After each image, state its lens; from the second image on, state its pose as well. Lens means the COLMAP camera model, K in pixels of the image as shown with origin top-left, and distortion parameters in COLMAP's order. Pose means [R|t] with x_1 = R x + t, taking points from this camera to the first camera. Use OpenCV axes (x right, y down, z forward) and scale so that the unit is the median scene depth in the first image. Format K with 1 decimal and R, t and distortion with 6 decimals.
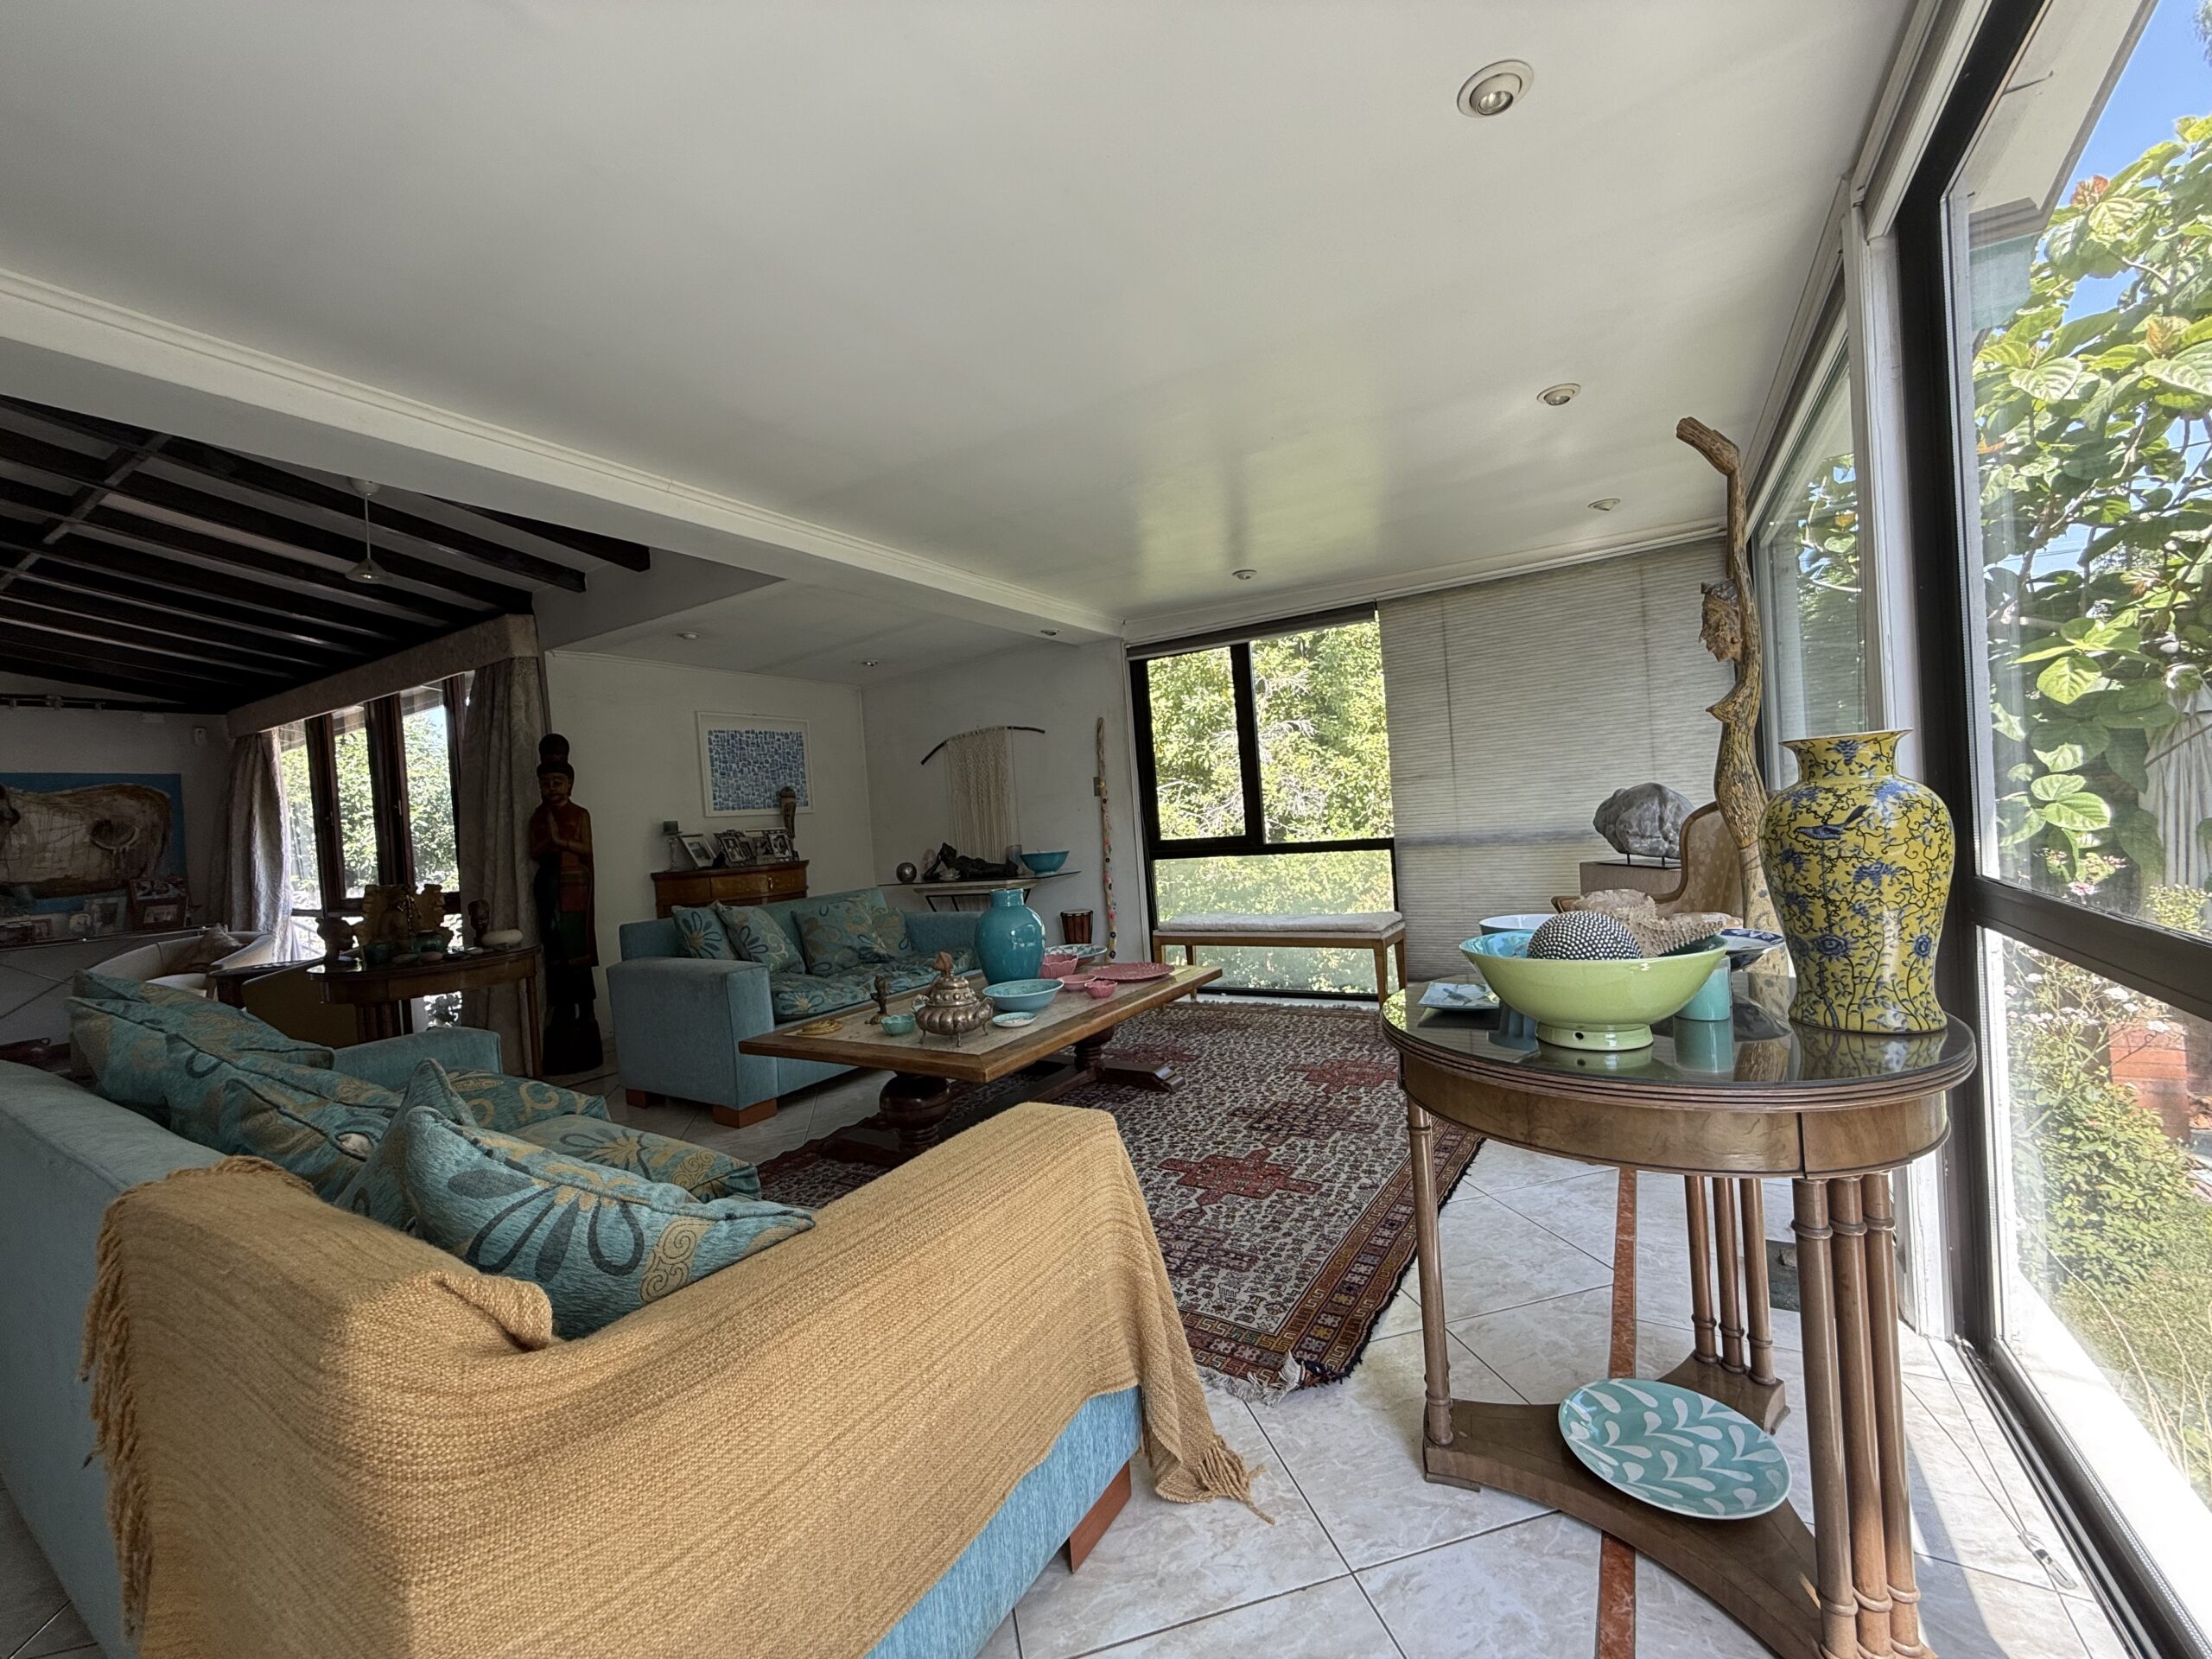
lens RADIAL K [[891.0, 0, 1096.4], [0, 891.0, 832.5], [0, 0, 1]] dist [0.006879, -0.000176]
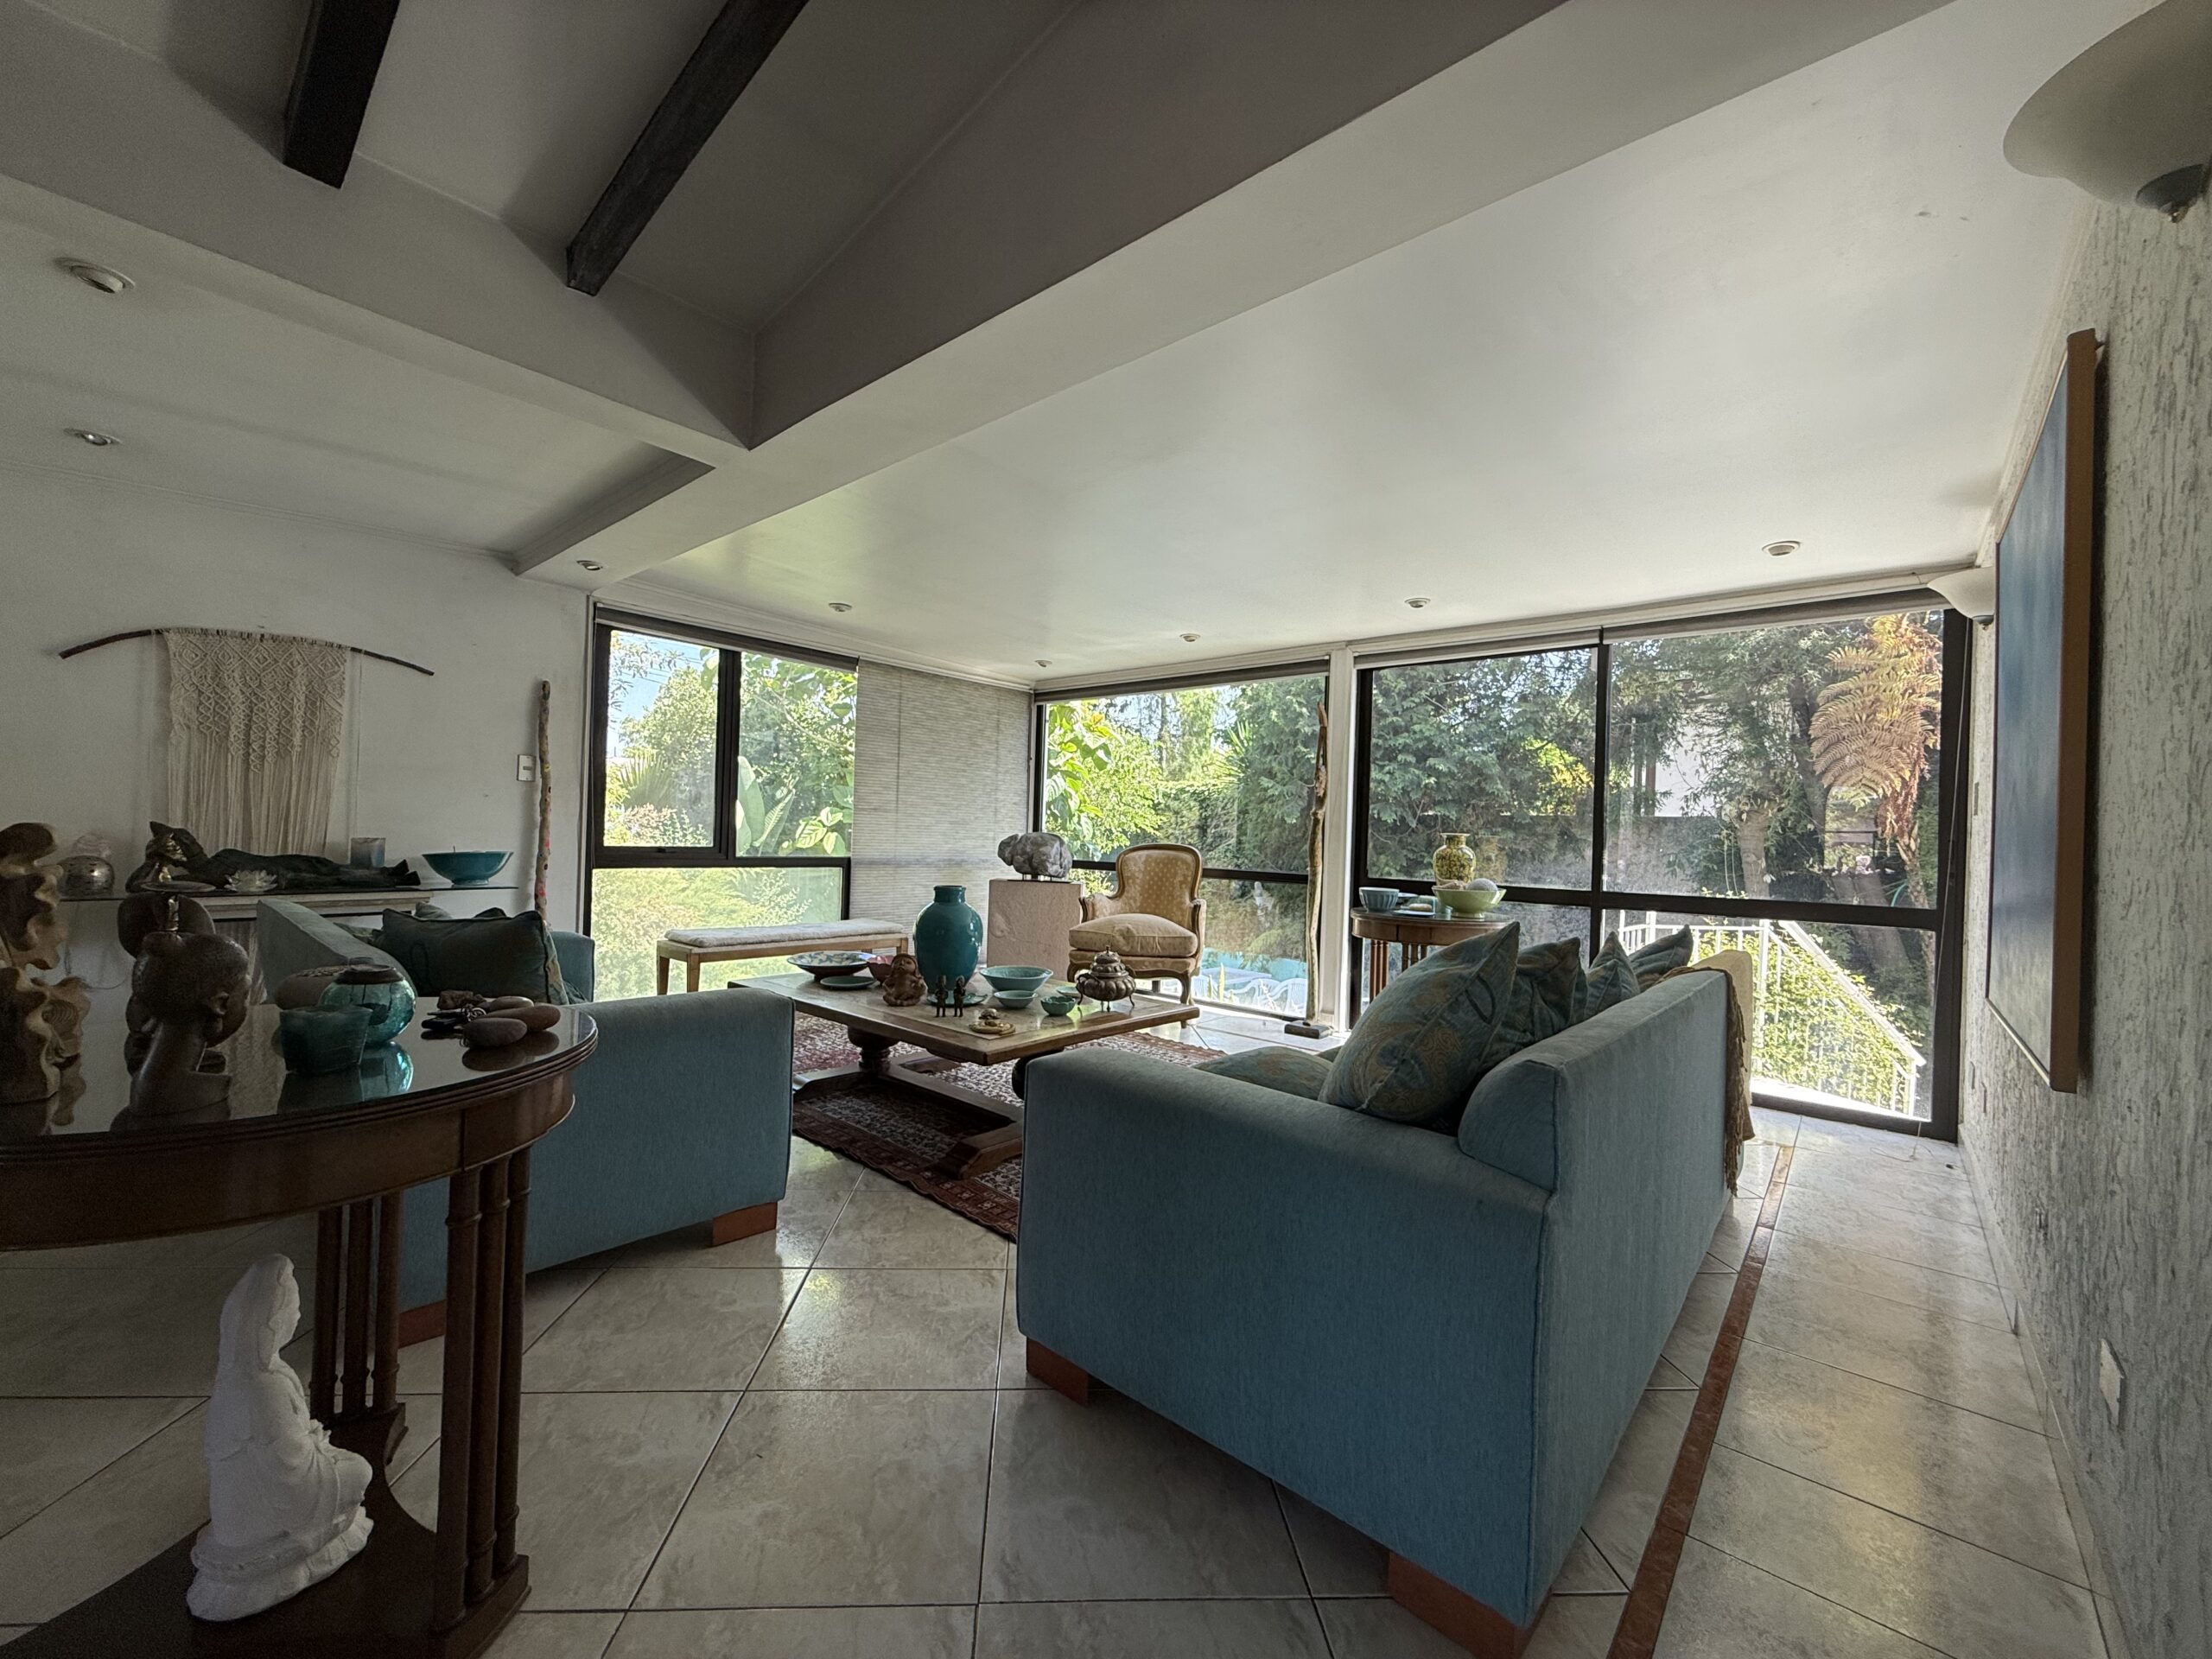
lens RADIAL K [[891.0, 0, 1096.4], [0, 891.0, 832.5], [0, 0, 1]] dist [0.006879, -0.000176]
pose [[0.160918, 0.064962, 0.984827, -0.743004], [-0.050649, 0.997060, -0.057493, 0.023516], [-0.985667, -0.040629, 0.163736, 0.455231]]
